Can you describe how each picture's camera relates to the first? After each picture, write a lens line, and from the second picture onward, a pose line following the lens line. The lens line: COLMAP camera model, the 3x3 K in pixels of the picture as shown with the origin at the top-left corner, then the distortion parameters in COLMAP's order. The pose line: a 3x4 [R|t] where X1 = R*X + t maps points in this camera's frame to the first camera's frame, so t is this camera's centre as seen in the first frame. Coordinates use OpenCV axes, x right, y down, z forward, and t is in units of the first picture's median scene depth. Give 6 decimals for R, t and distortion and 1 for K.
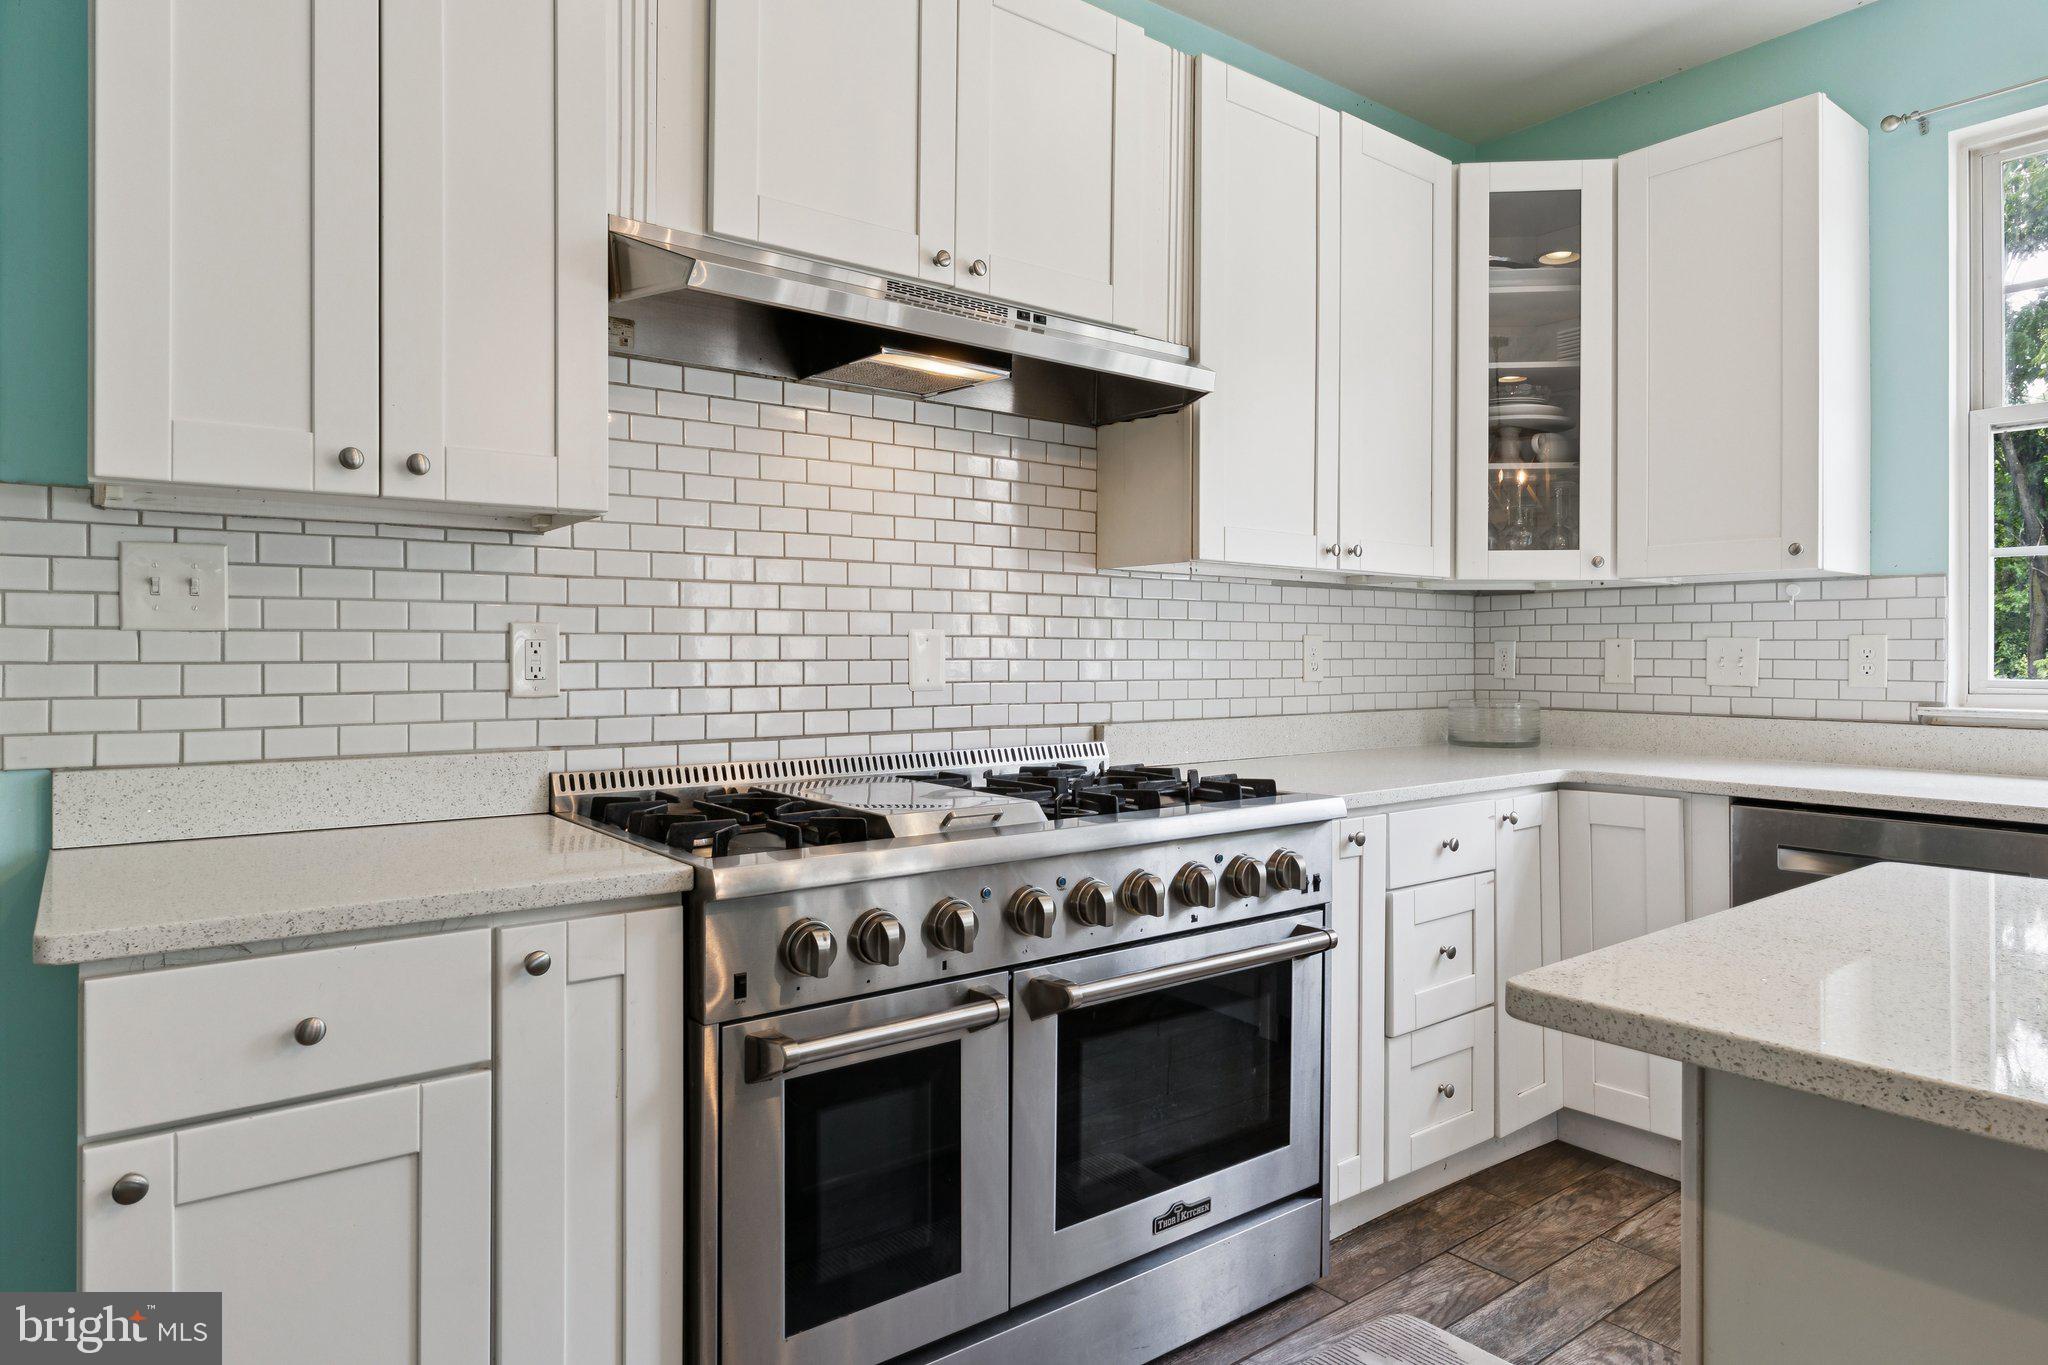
lens RADIAL K [[1225.1, 0, 1024.1], [0, 1225.1, 669.9], [0, 0, 1]] dist [-0.002794, 0.000205]
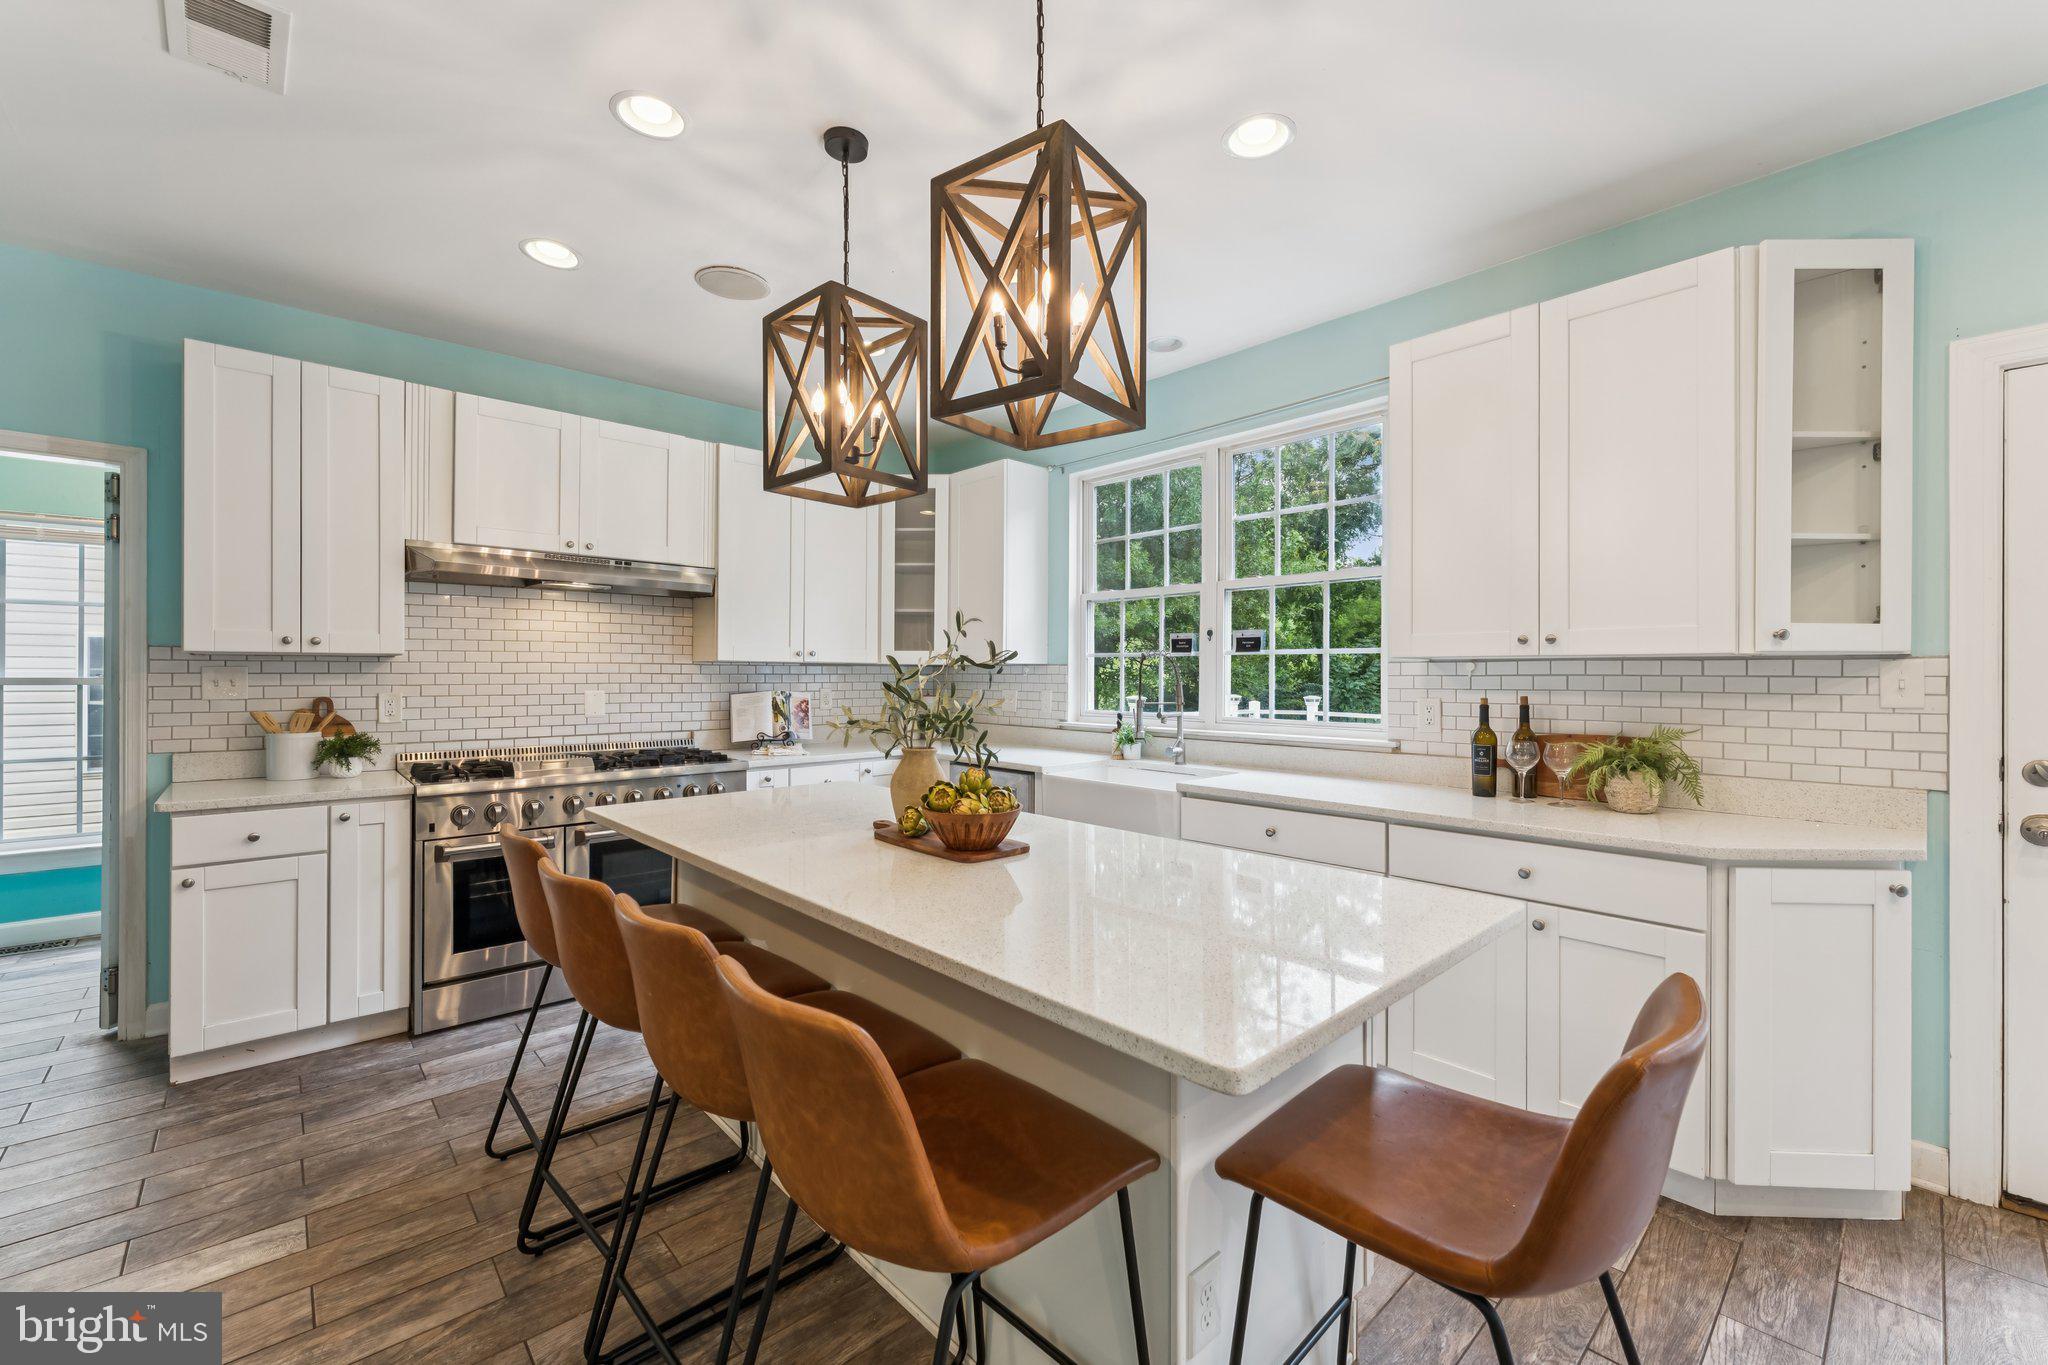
lens RADIAL K [[838.2, 0, 1023.0], [0, 838.2, 681.0], [0, 0, 1]] dist [0.000005, 0.000024]
pose [[0.996568, 0.000498, 0.082781, 0.871969], [-0.000198, 0.999993, -0.003632, -0.067137], [-0.082782, 0.003604, 0.996561, -0.942606]]
